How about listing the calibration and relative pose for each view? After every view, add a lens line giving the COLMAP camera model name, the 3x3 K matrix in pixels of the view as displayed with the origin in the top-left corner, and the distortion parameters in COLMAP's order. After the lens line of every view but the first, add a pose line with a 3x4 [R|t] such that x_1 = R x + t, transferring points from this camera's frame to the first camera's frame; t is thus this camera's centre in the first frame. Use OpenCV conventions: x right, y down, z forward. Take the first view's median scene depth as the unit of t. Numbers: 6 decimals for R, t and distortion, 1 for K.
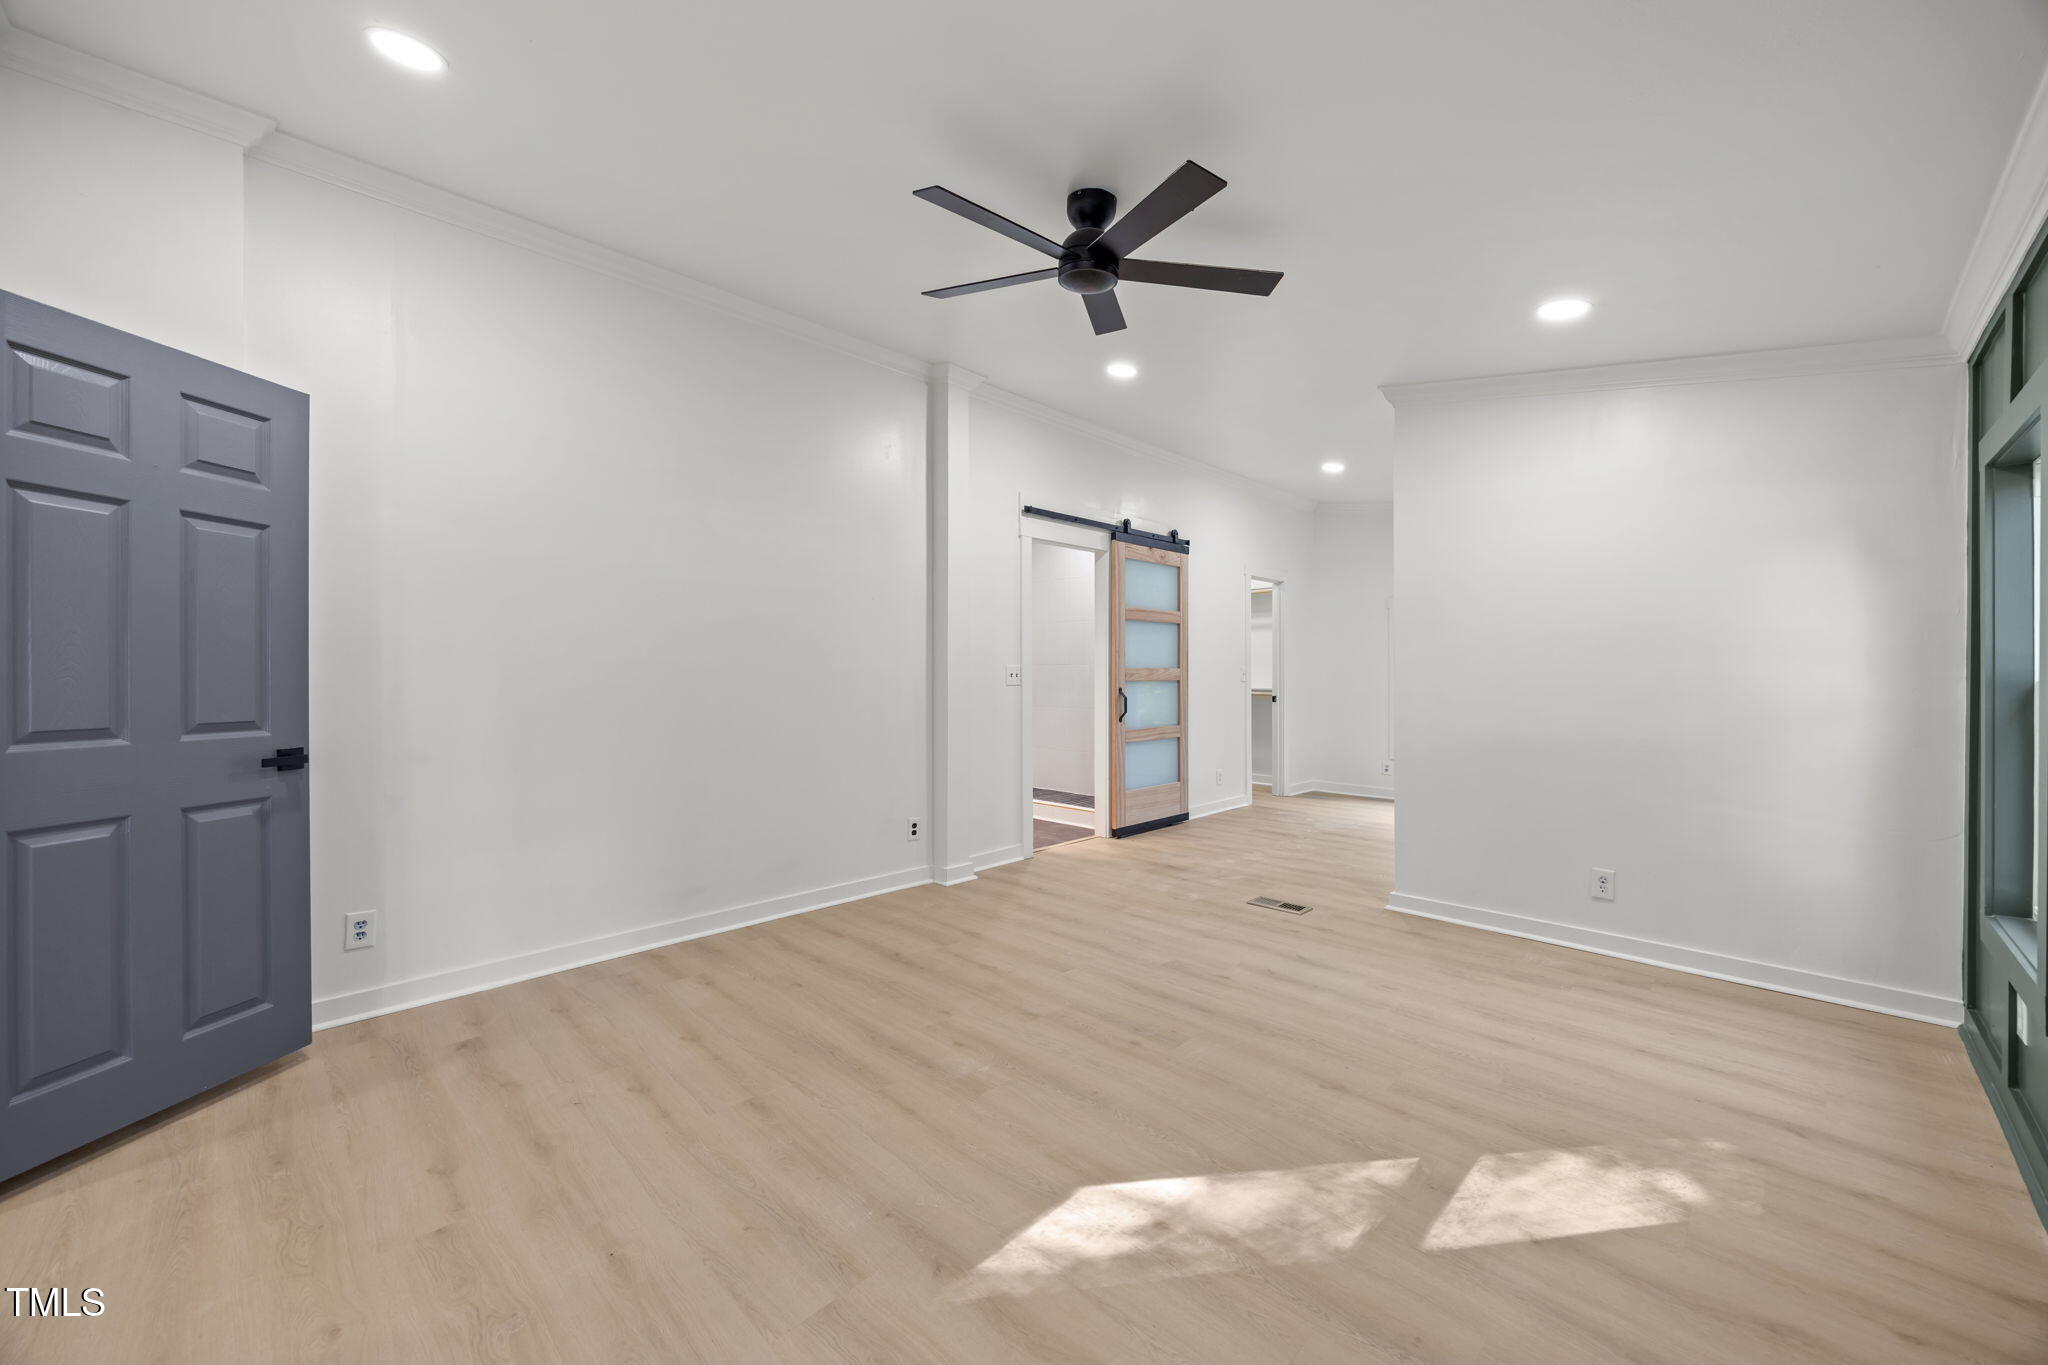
lens RADIAL K [[778.2, 0, 1028.3], [0, 778.2, 678.6], [0, 0, 1]] dist [-0.001500, 0.000029]
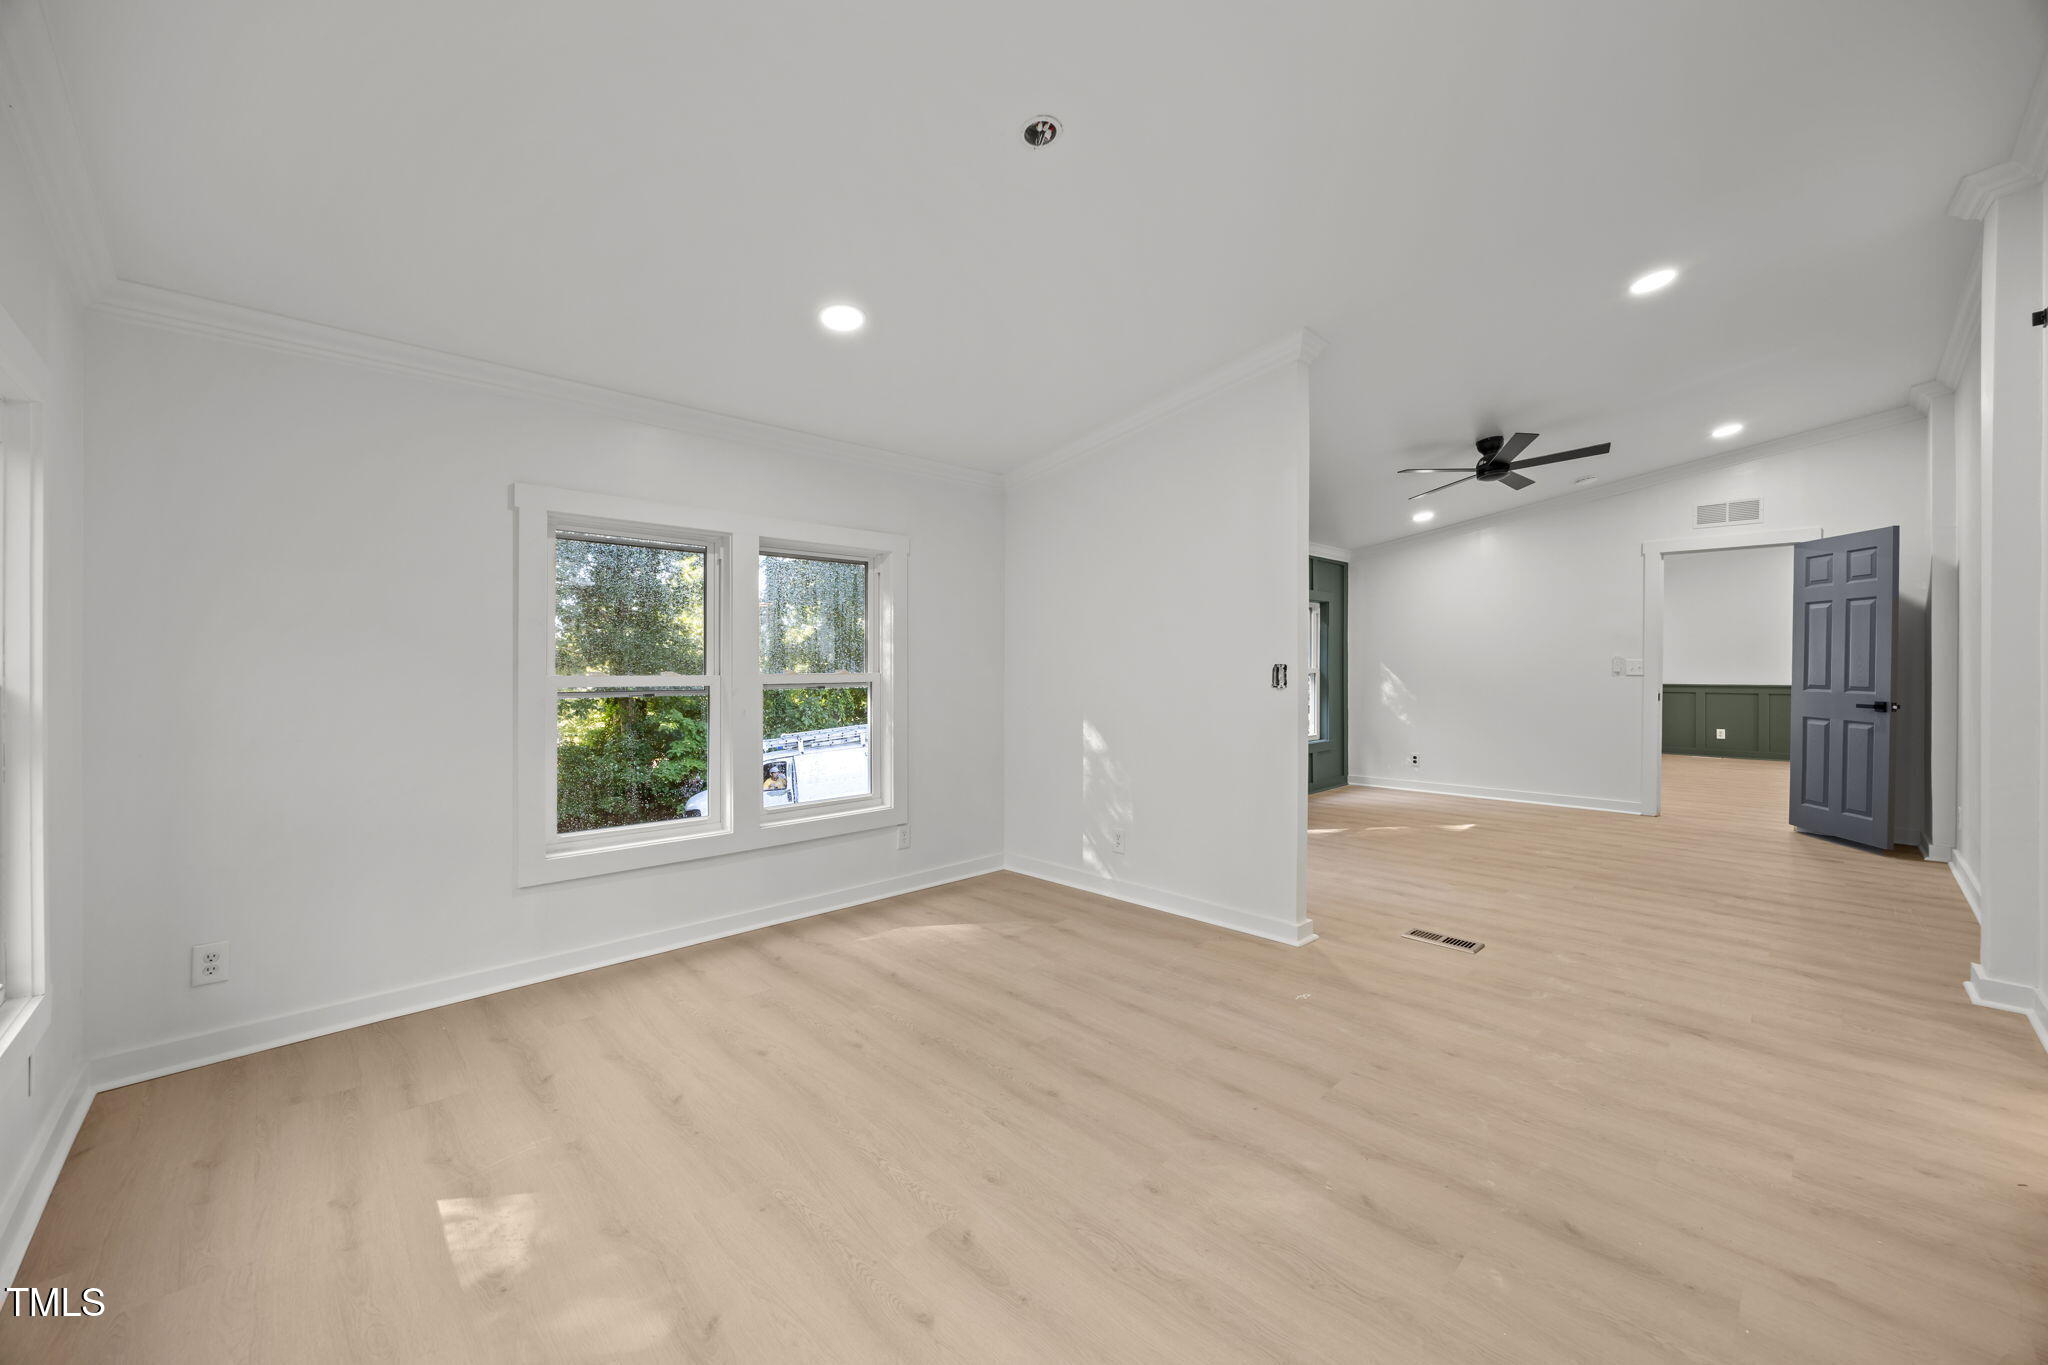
lens RADIAL K [[778.2, 0, 1028.3], [0, 778.2, 678.6], [0, 0, 1]] dist [-0.001500, 0.000029]
pose [[-0.999593, 0.000749, 0.028505, 1.110143], [0.001172, 0.999889, 0.014850, -0.004107], [-0.028490, 0.014877, -0.999483, 2.751738]]
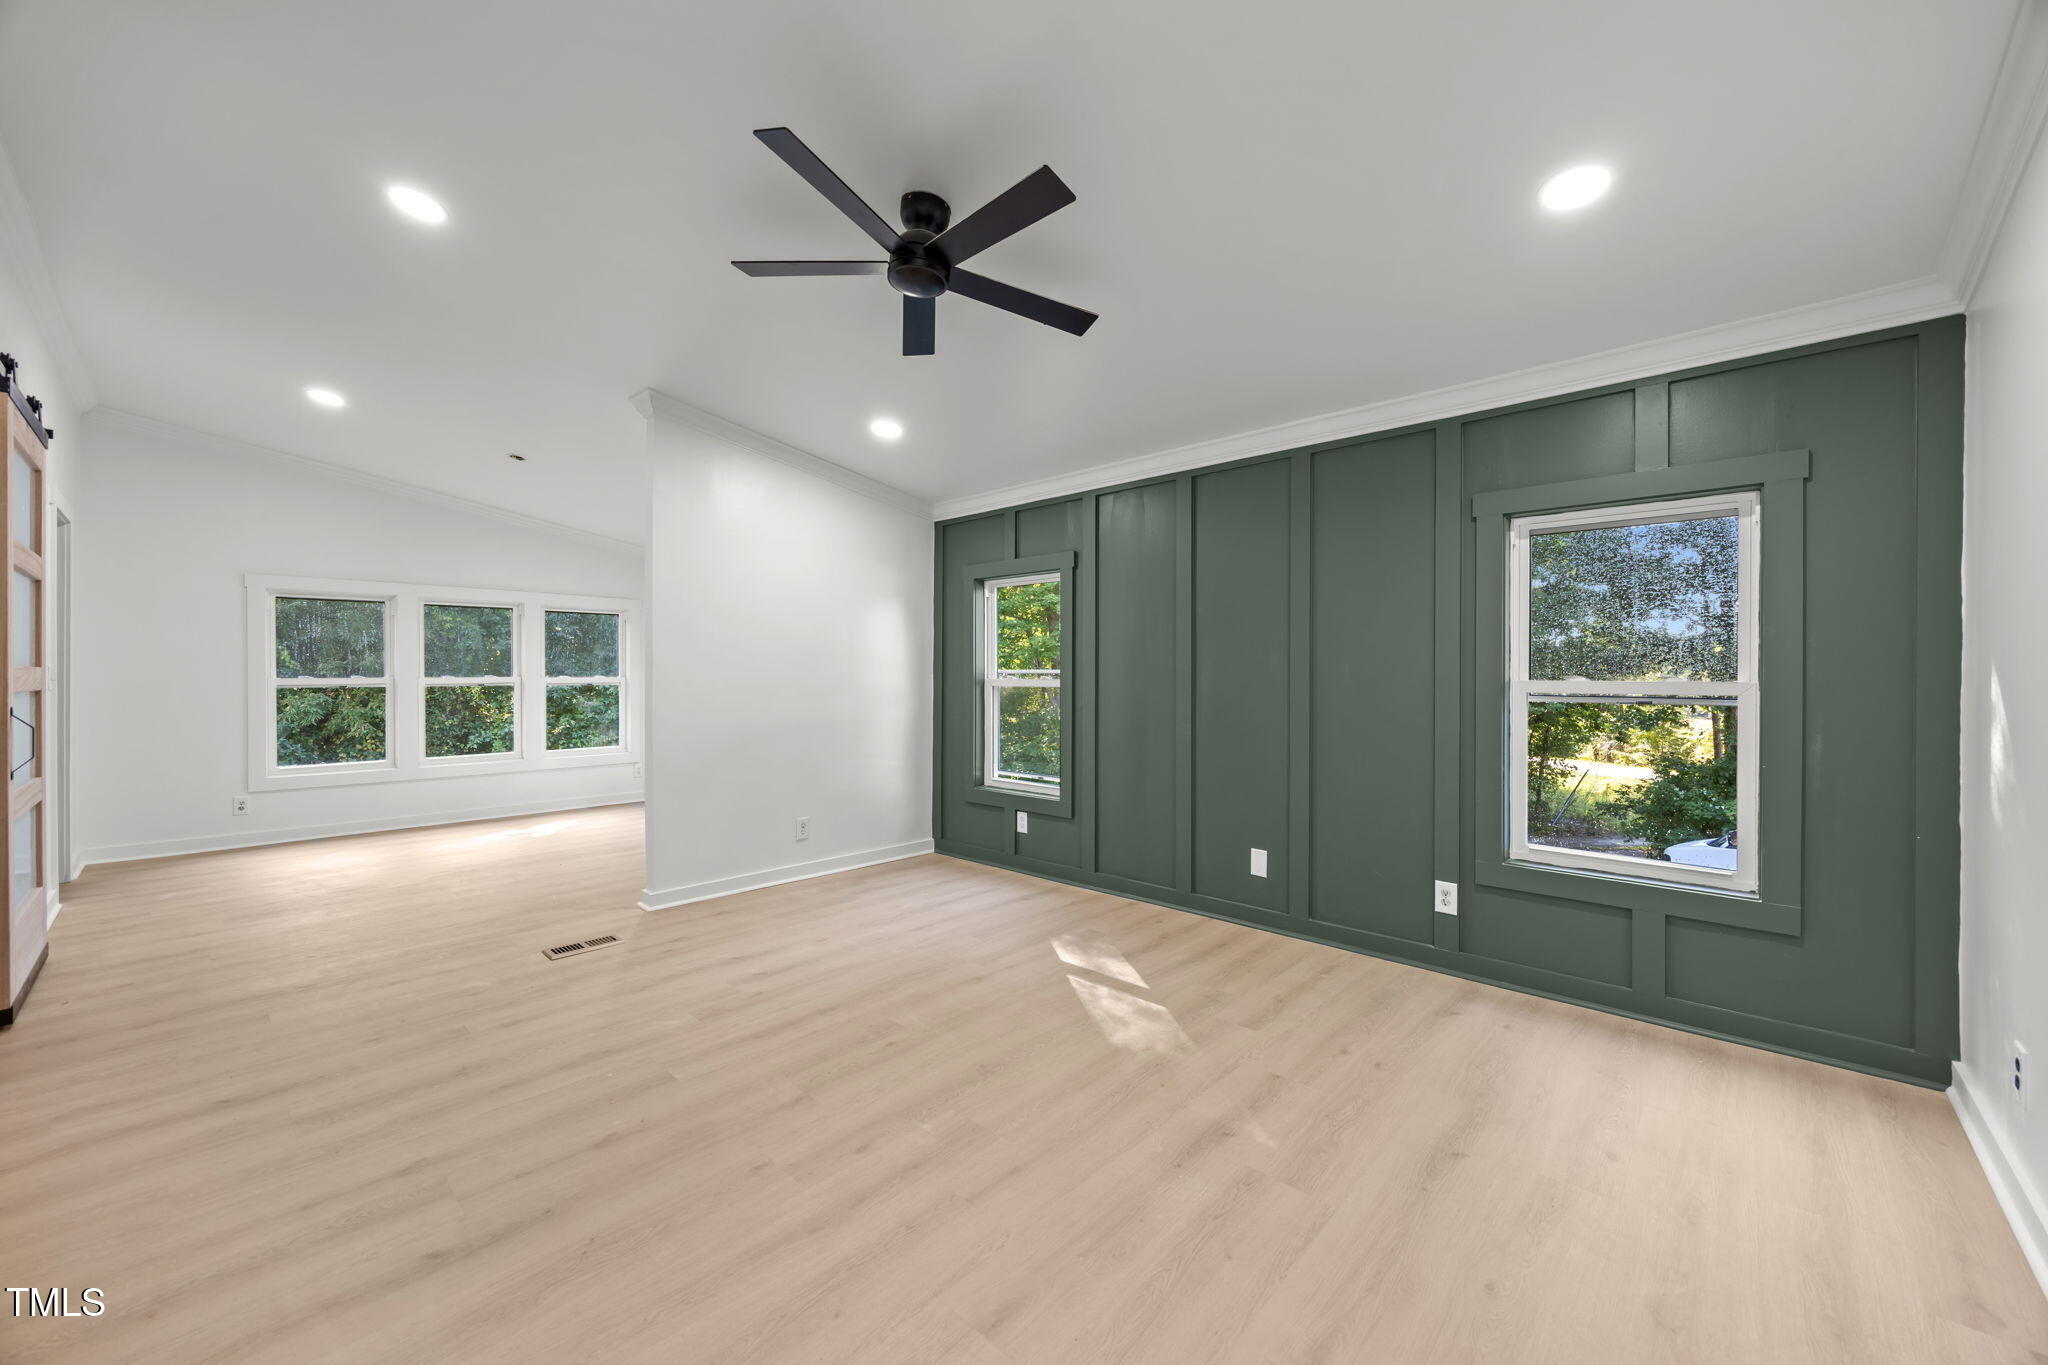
lens RADIAL K [[778.2, 0, 1028.3], [0, 778.2, 678.6], [0, 0, 1]] dist [-0.001500, 0.000029]
pose [[-0.022293, -0.004230, 0.999743, -0.813508], [0.007479, 0.999962, 0.004398, -0.007039], [-0.999724, 0.007575, -0.022260, 0.784484]]
